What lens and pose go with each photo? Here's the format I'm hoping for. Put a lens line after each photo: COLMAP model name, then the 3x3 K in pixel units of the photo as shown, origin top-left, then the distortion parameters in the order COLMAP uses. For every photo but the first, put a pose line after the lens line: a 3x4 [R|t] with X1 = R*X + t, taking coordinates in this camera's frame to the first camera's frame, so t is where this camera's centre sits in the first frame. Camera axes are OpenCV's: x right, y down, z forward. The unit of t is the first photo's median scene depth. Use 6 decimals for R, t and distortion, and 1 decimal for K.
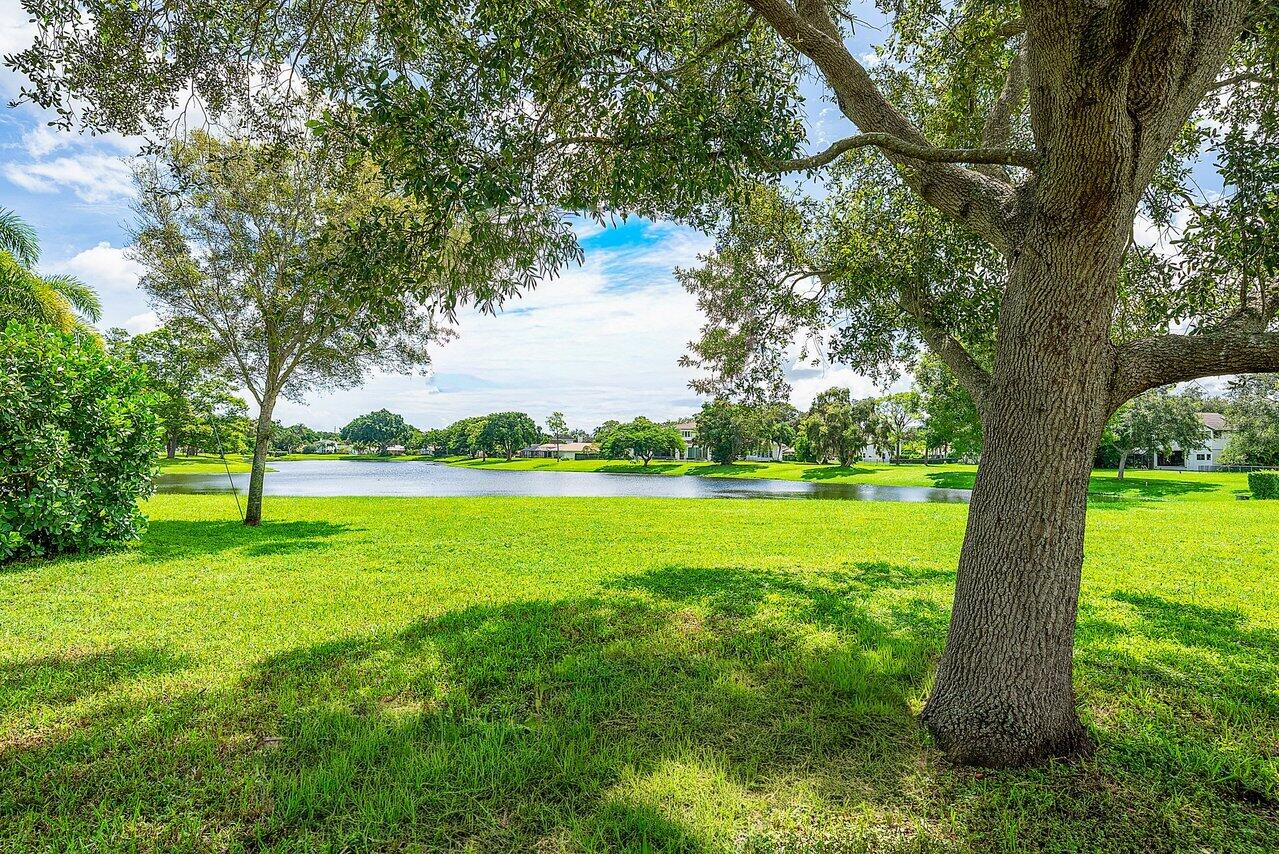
lens RADIAL K [[897.6, 0, 639.5], [0, 897.6, 427.0], [0, 0, 1]] dist [-0.023231, -0.003786]
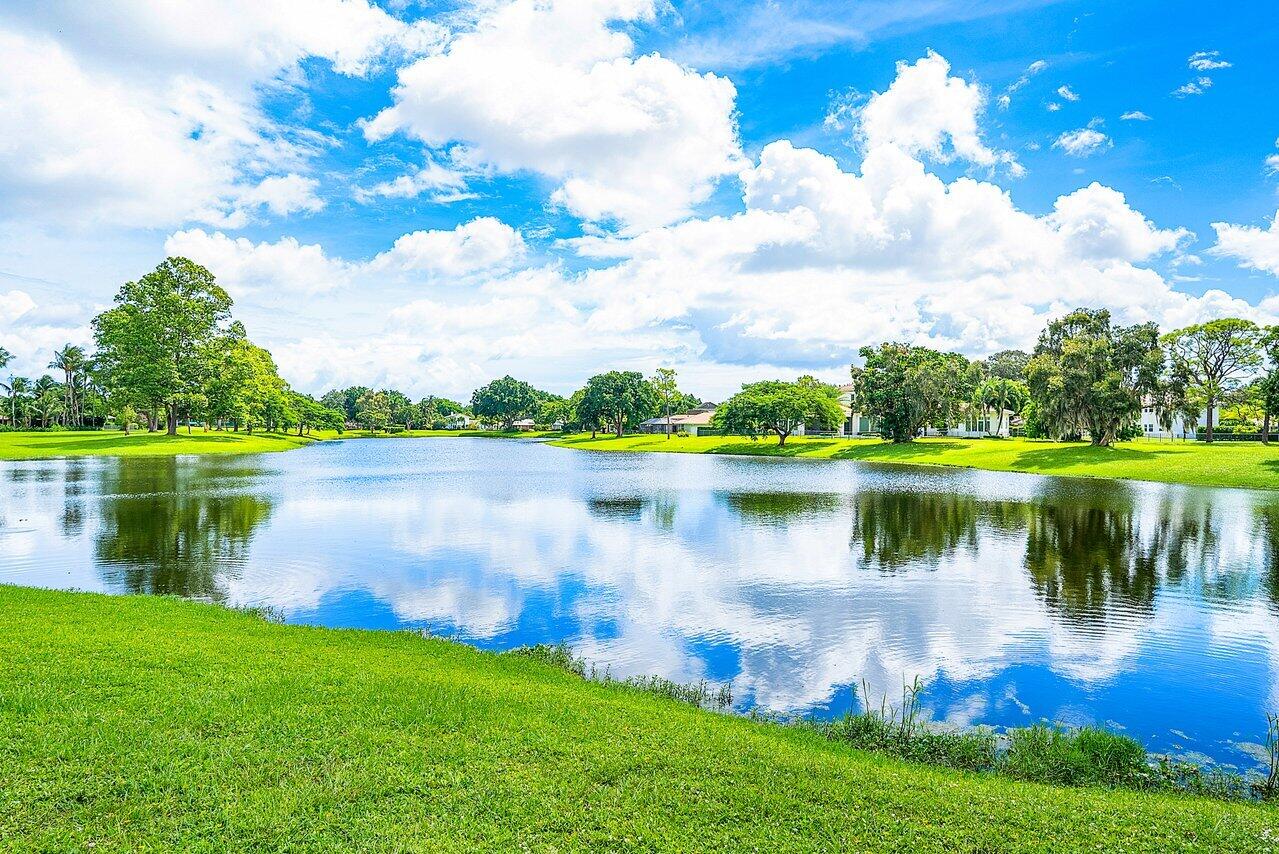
lens RADIAL K [[897.6, 0, 639.5], [0, 897.6, 427.0], [0, 0, 1]] dist [-0.023231, -0.003786]
pose [[0.951125, -0.005817, -0.308752, 0.116803], [0.013948, 0.999611, 0.024135, 0.012989], [0.308492, -0.027262, 0.950836, 0.343062]]
